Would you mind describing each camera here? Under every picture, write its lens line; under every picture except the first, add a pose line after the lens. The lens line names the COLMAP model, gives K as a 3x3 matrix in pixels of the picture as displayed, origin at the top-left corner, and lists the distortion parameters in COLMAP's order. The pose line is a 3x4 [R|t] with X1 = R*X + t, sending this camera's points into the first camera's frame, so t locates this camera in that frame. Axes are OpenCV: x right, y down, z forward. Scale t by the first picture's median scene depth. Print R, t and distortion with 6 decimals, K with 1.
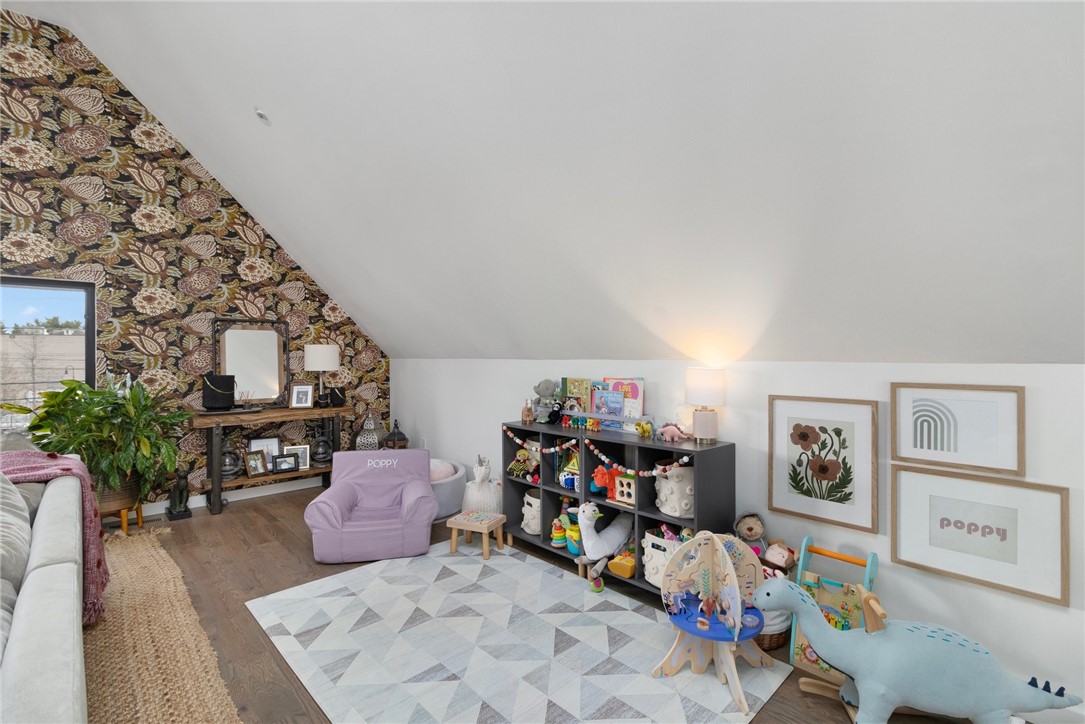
lens RADIAL K [[505.2, 0, 543.5], [0, 505.2, 356.7], [0, 0, 1]] dist [0.003911, 0.000678]
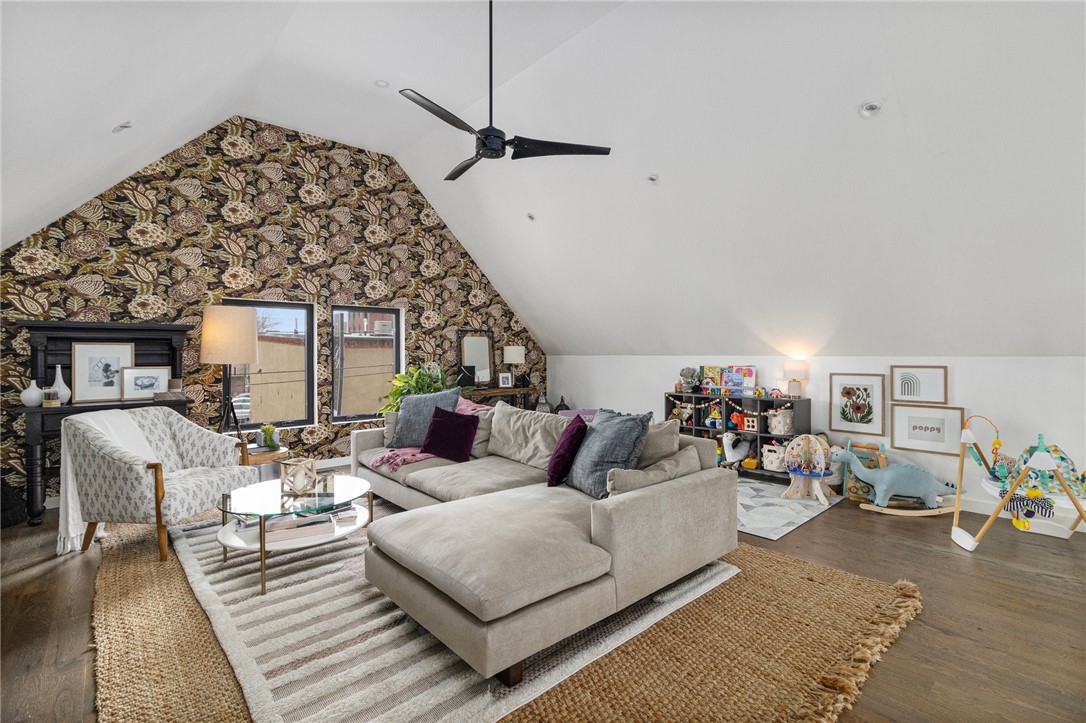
lens RADIAL K [[505.7, 0, 545.3], [0, 505.7, 355.6], [0, 0, 1]] dist [0.003911, 0.000678]
pose [[0.999874, -0.000460, -0.015848, -0.501186], [0.000486, 0.999999, 0.001604, 0.003150], [0.015847, -0.001611, 0.999873, -0.788508]]
